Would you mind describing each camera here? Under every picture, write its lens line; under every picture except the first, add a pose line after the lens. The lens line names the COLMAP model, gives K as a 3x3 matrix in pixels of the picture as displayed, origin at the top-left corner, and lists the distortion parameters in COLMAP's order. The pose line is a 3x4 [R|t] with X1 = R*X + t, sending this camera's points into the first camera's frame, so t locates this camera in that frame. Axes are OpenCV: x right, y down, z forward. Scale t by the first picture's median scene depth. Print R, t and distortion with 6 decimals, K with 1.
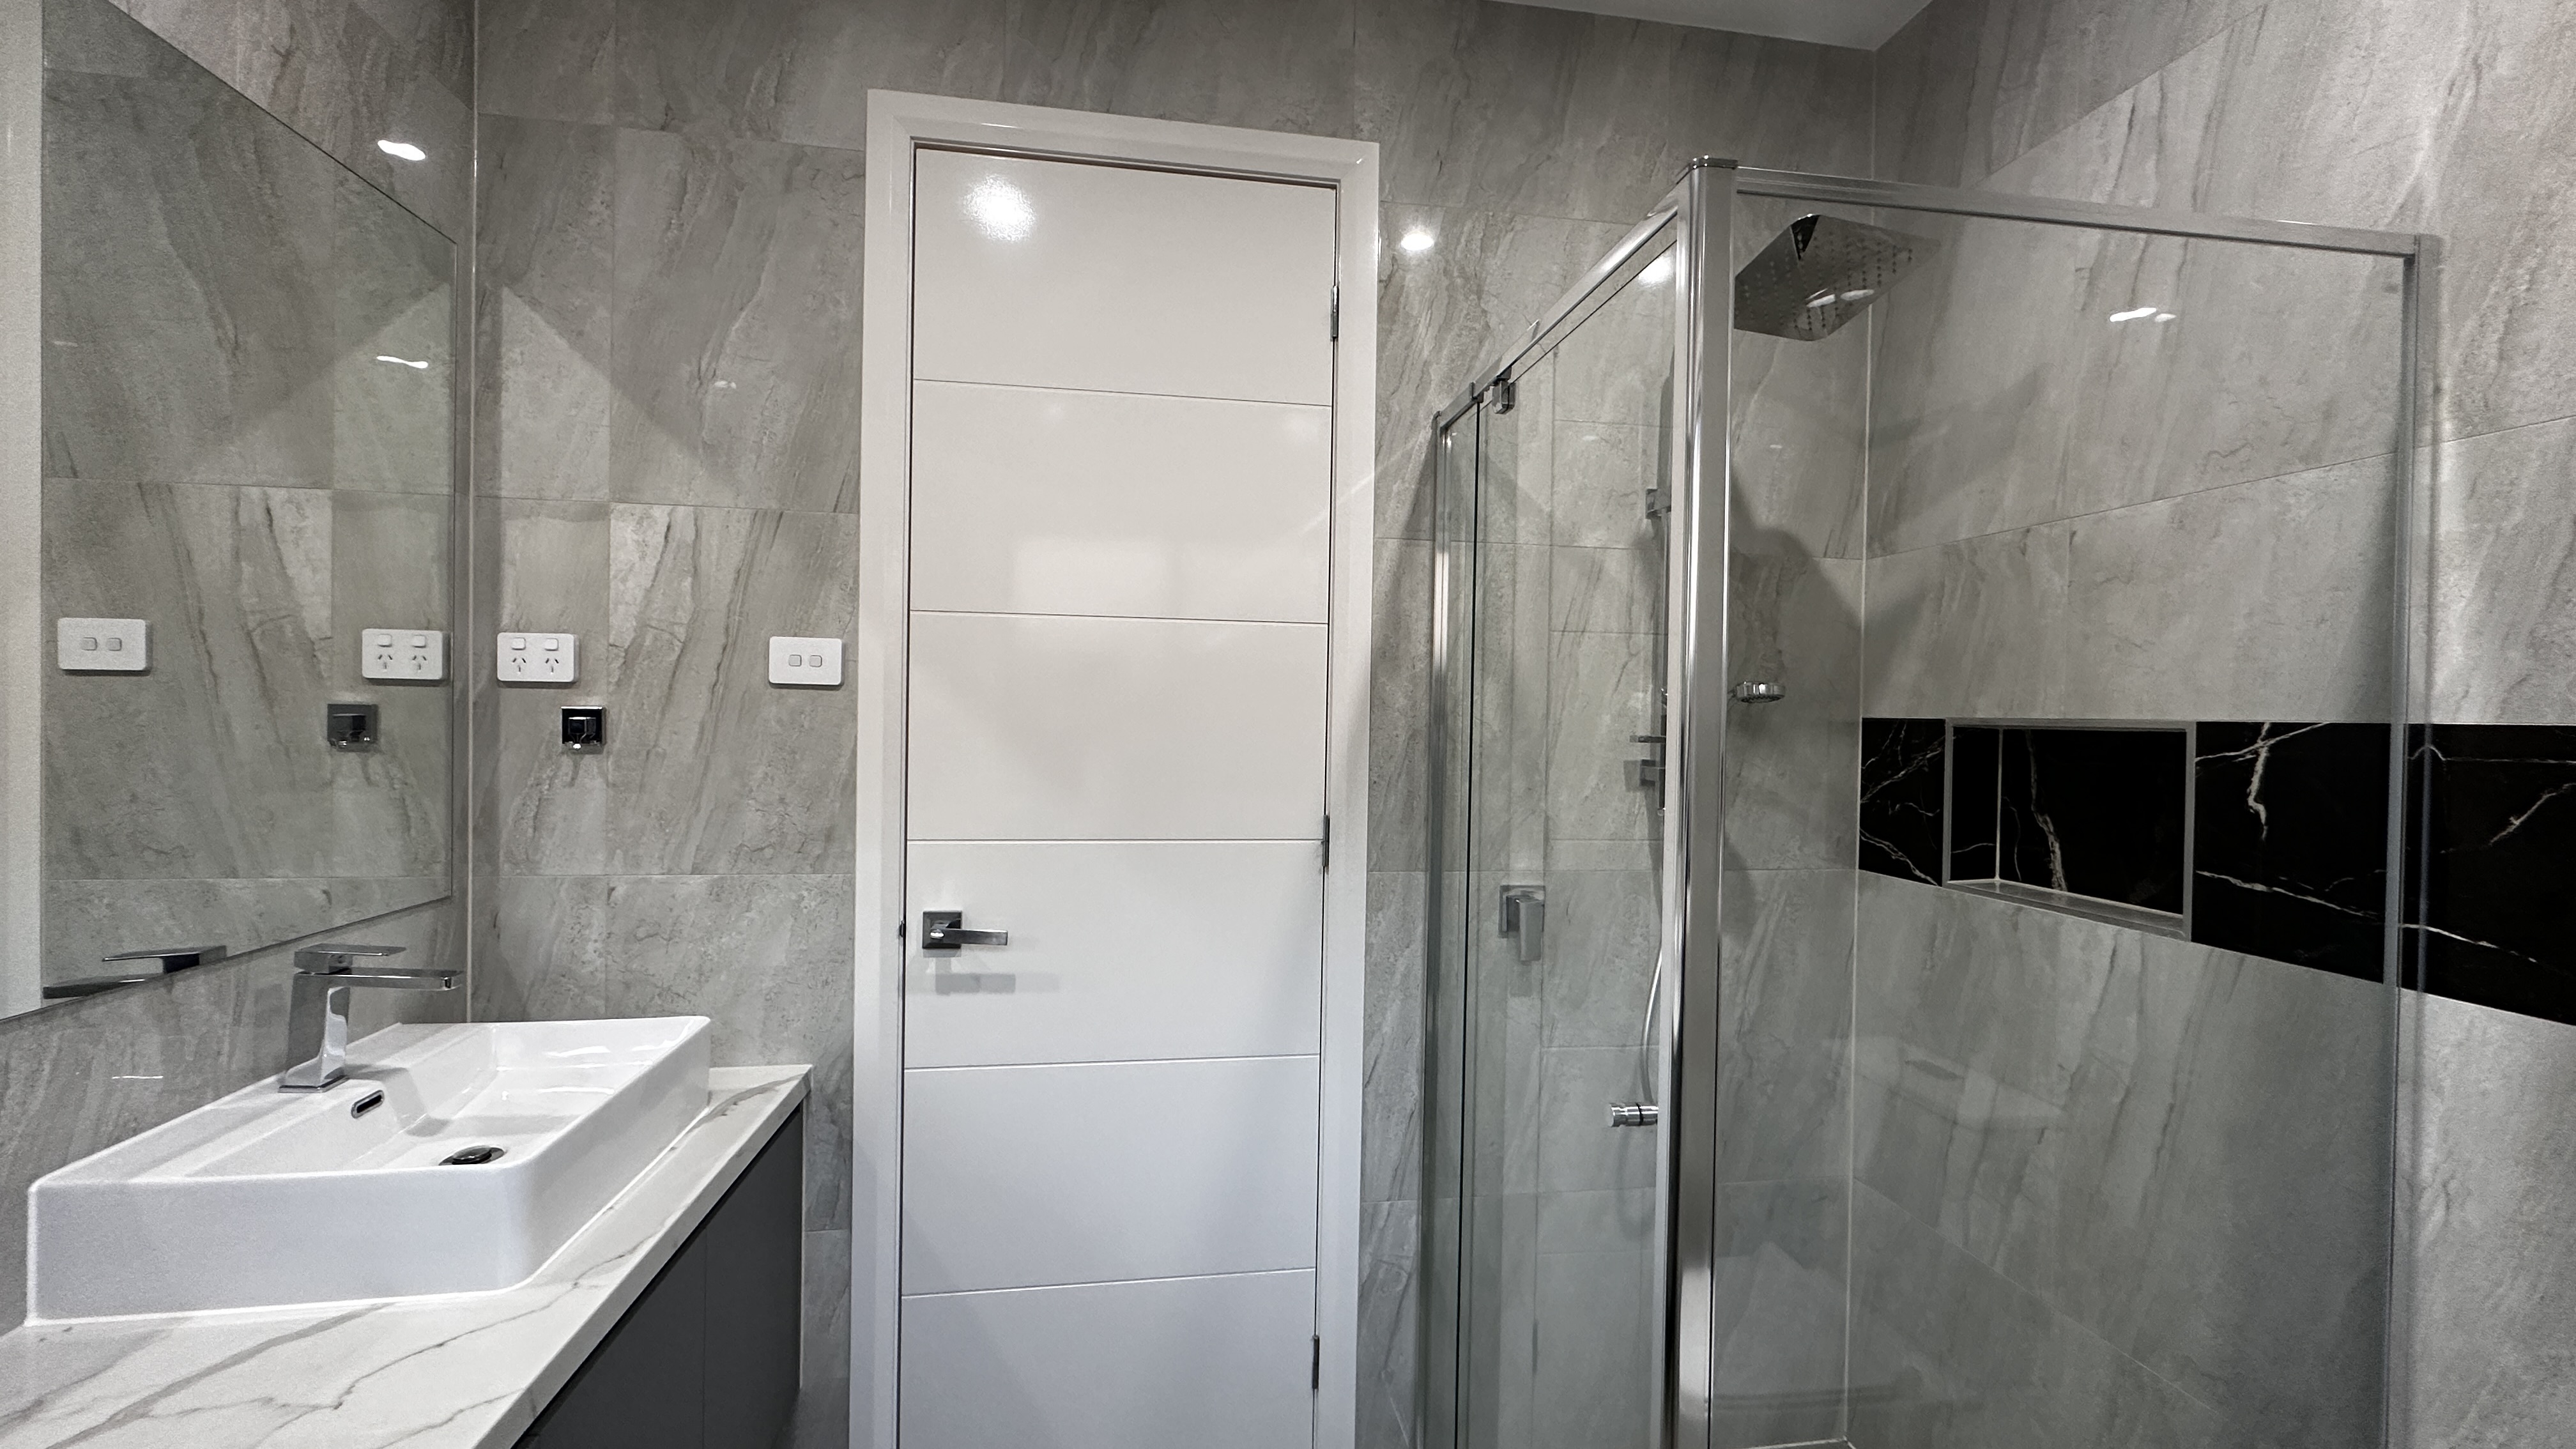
lens RADIAL K [[1025.3, 0, 1293.3], [0, 1025.3, 725.1], [0, 0, 1]] dist [-0.001876, 0.000590]
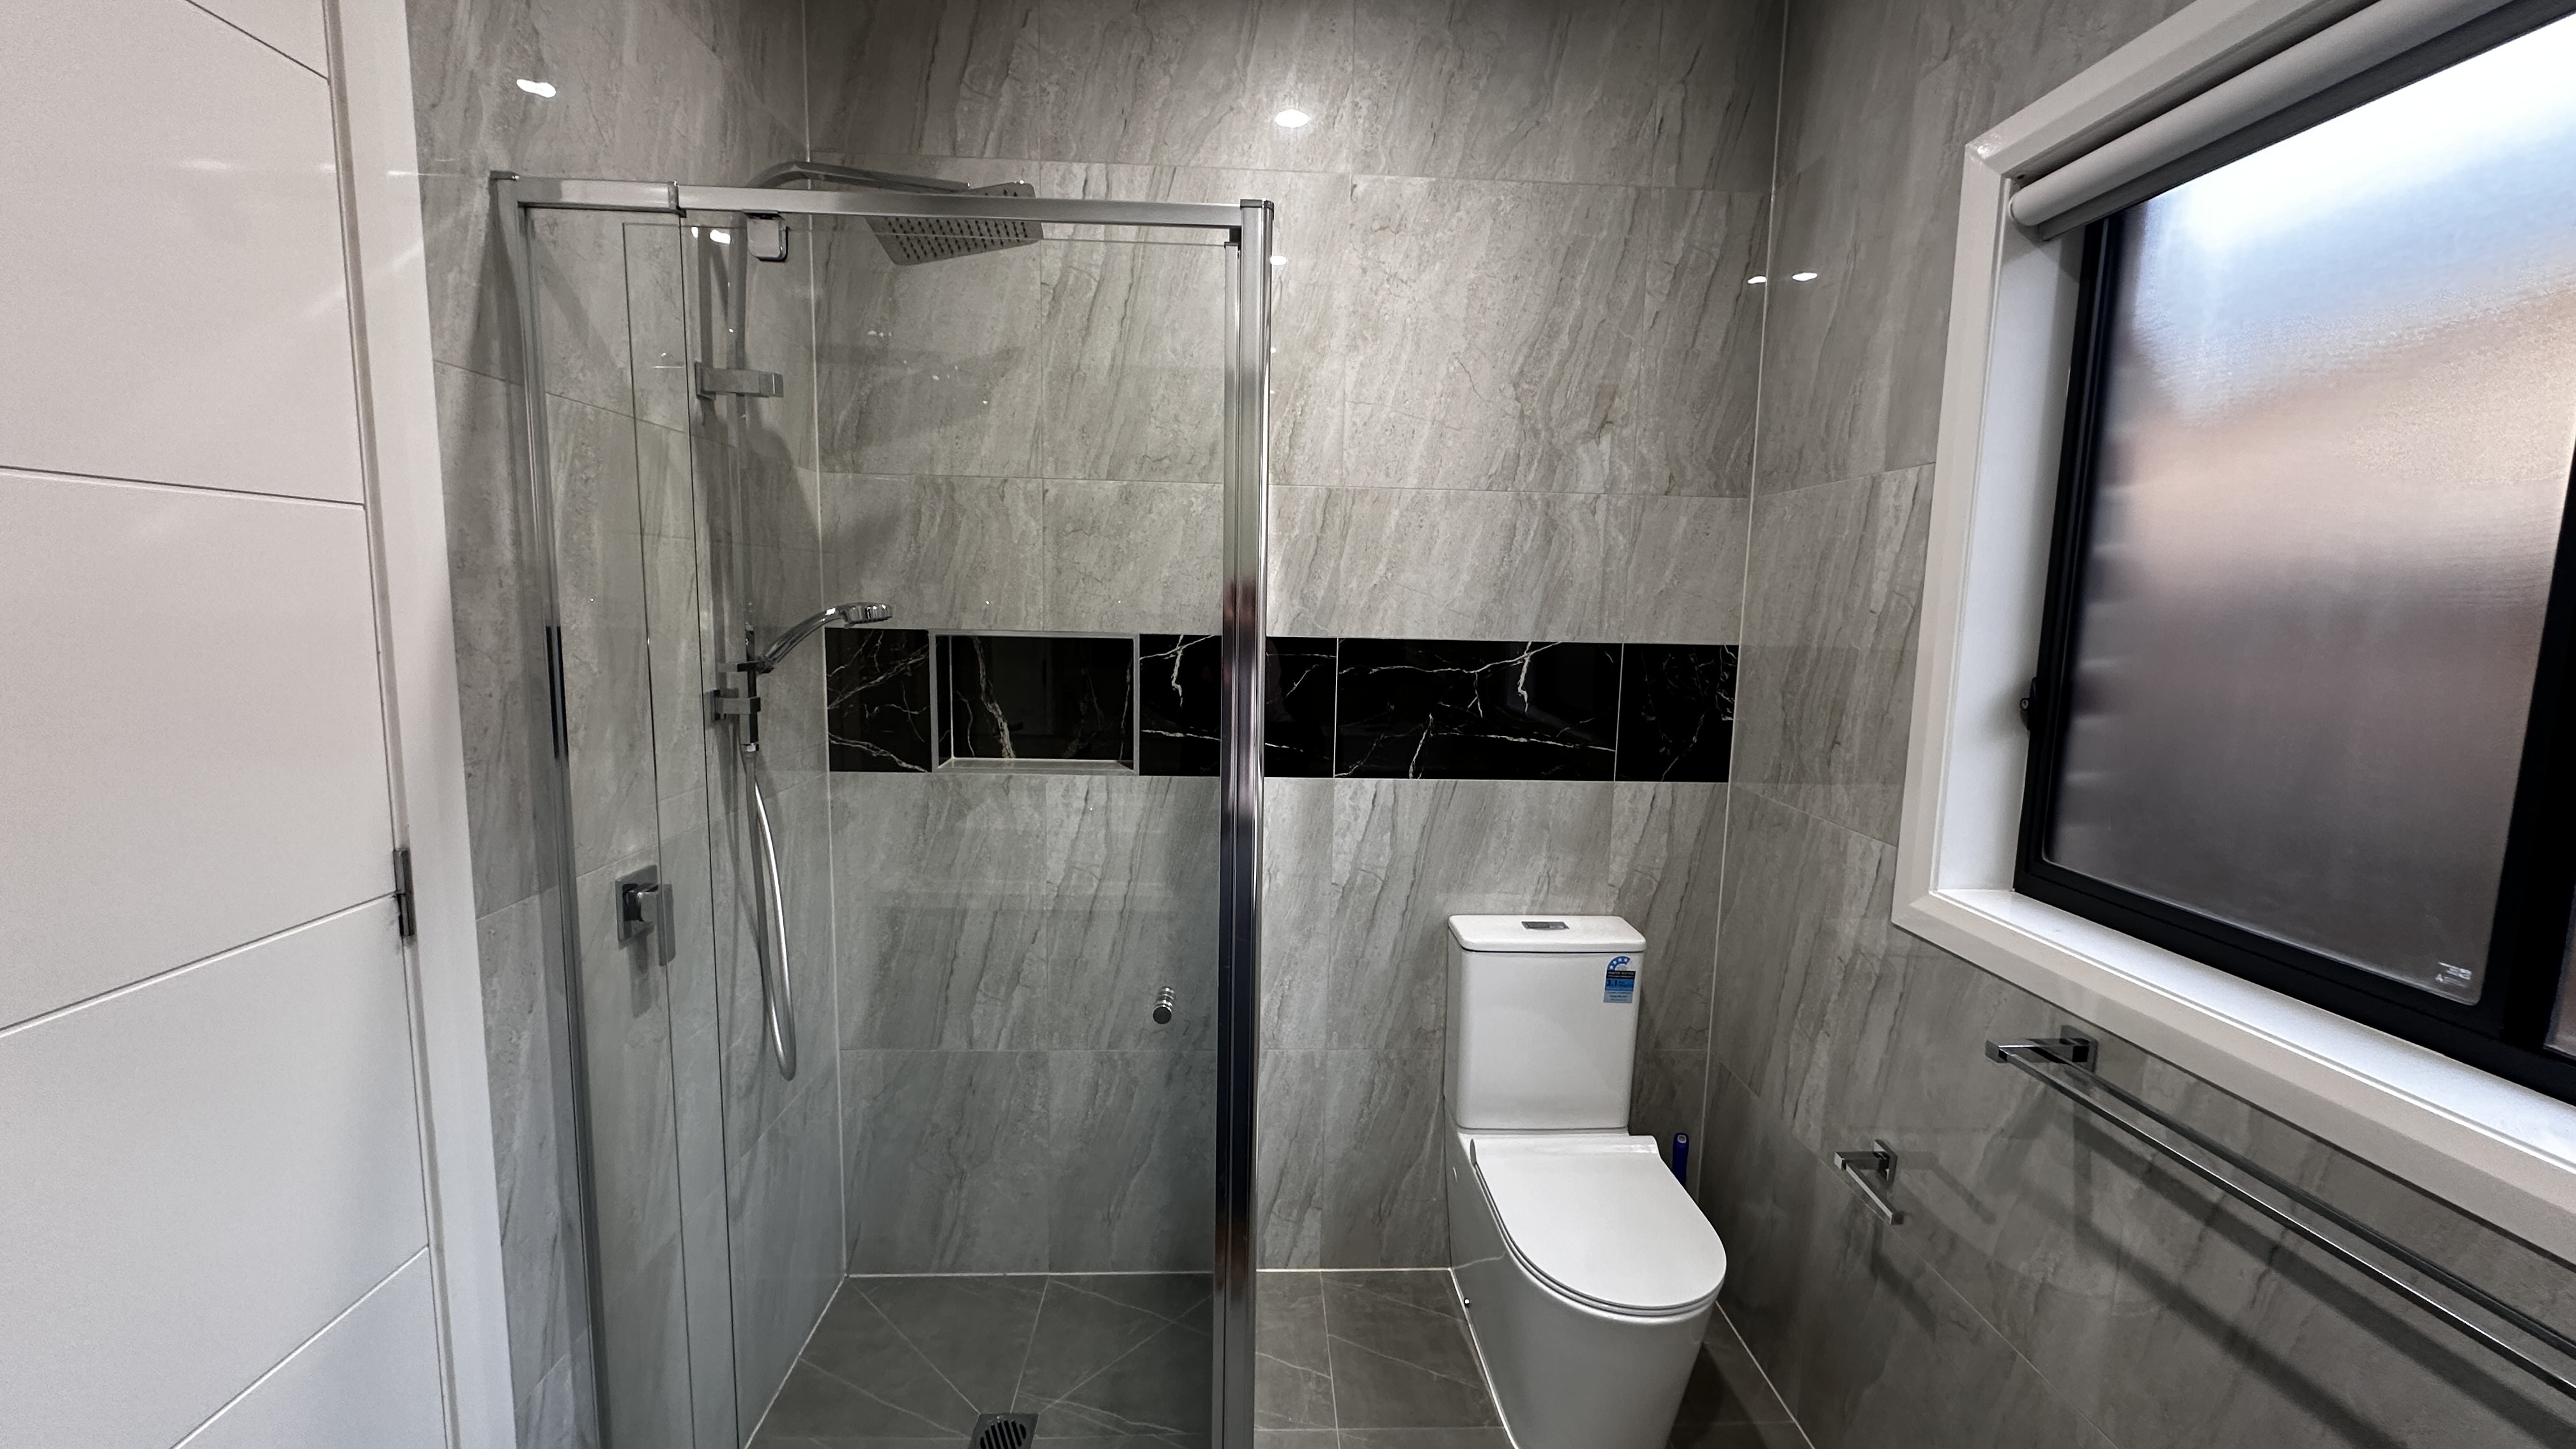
lens RADIAL K [[1025.3, 0, 1287.6], [0, 1025.3, 728.8], [0, 0, 1]] dist [-0.001876, 0.000590]
pose [[0.111863, -0.141798, 0.983555, -0.516547], [-0.007087, 0.989628, 0.143479, -0.069955], [-0.993698, -0.023020, 0.109698, 0.500582]]
